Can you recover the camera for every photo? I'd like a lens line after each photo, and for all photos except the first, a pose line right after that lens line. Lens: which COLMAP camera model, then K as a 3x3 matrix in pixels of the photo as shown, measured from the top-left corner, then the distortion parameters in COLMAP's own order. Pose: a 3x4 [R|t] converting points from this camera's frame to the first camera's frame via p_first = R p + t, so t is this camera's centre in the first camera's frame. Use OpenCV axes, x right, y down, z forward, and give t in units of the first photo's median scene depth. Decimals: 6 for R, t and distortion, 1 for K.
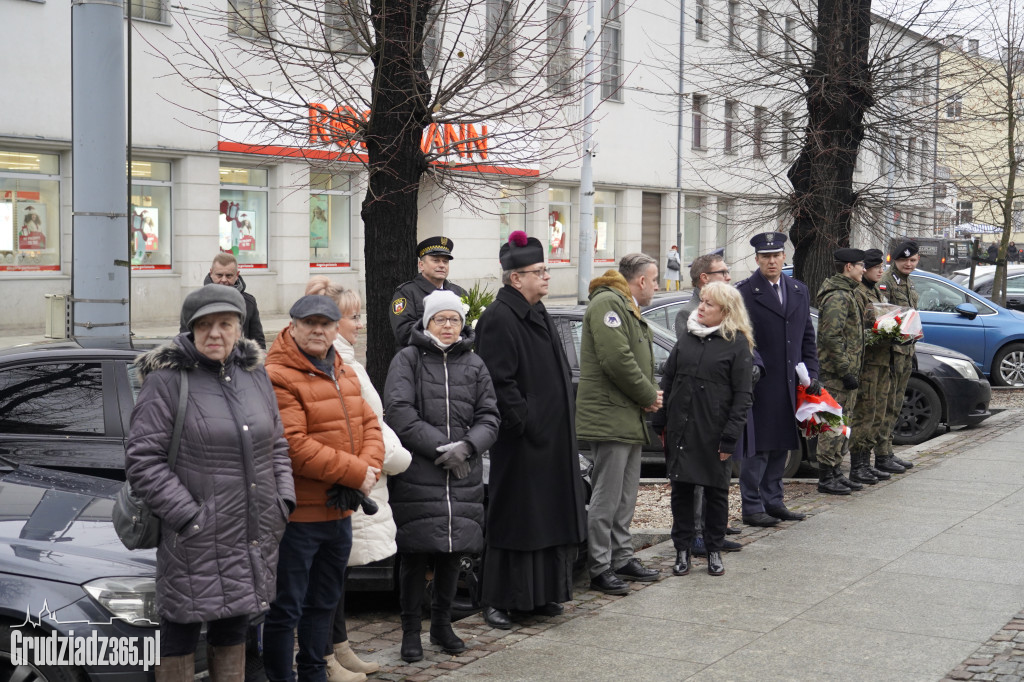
lens RADIAL K [[1756.6, 0, 492.4], [0, 1756.6, 337.7], [0, 0, 1]] dist [0.050513, 0.036302]
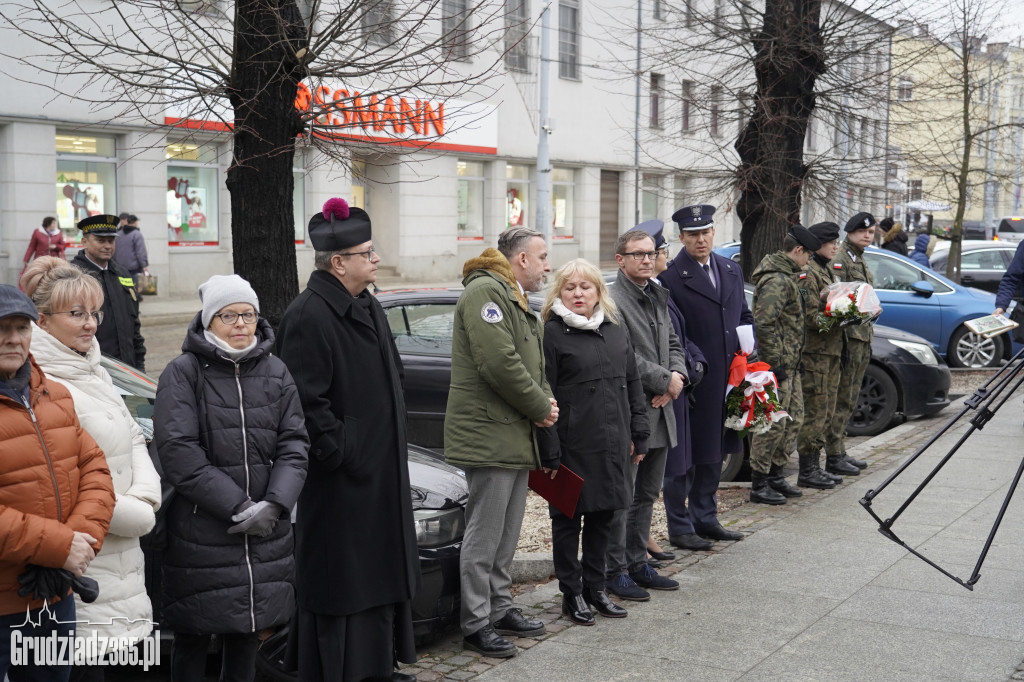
lens RADIAL K [[1593.5, 0, 512.0], [0, 1593.5, 341.0], [0, 0, 1]] dist [0.056644, 0.050703]
pose [[0.999845, -0.003146, 0.017348, 0.034817], [0.002782, 0.999776, 0.020980, -0.006571], [-0.017410, -0.020929, 0.999629, 0.151342]]
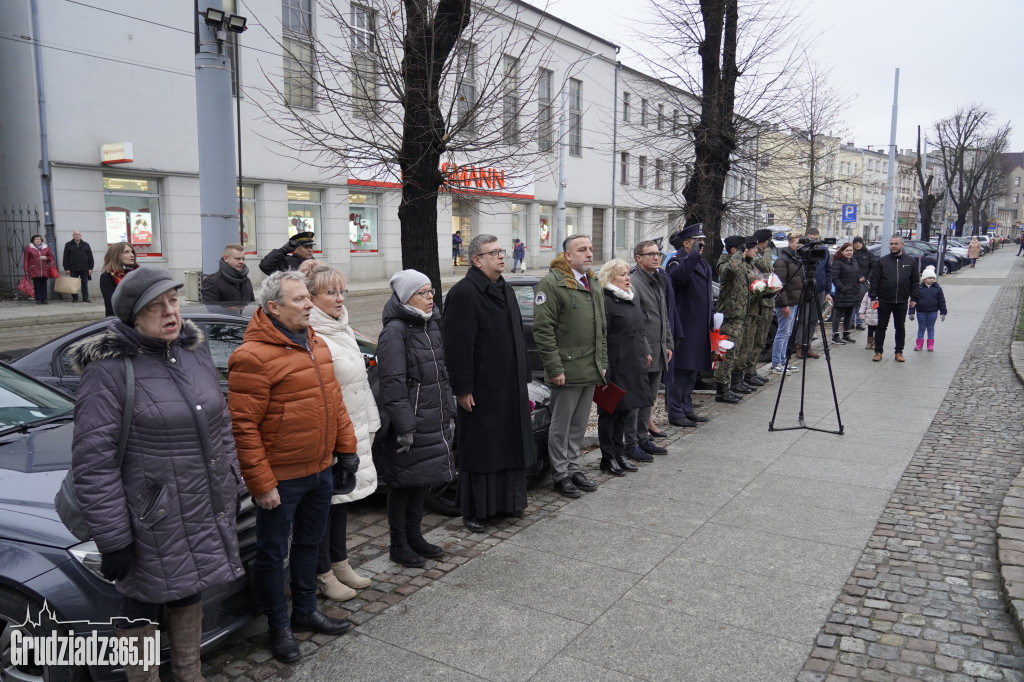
lens RADIAL K [[889.9, 0, 494.9], [0, 889.9, 344.1], [0, 0, 1]] dist [0.003057, 0.000821]
pose [[0.999694, -0.002647, -0.024575, 0.015988], [0.004221, 0.997927, 0.064213, -0.007187], [0.024354, -0.064297, 0.997634, 0.179562]]
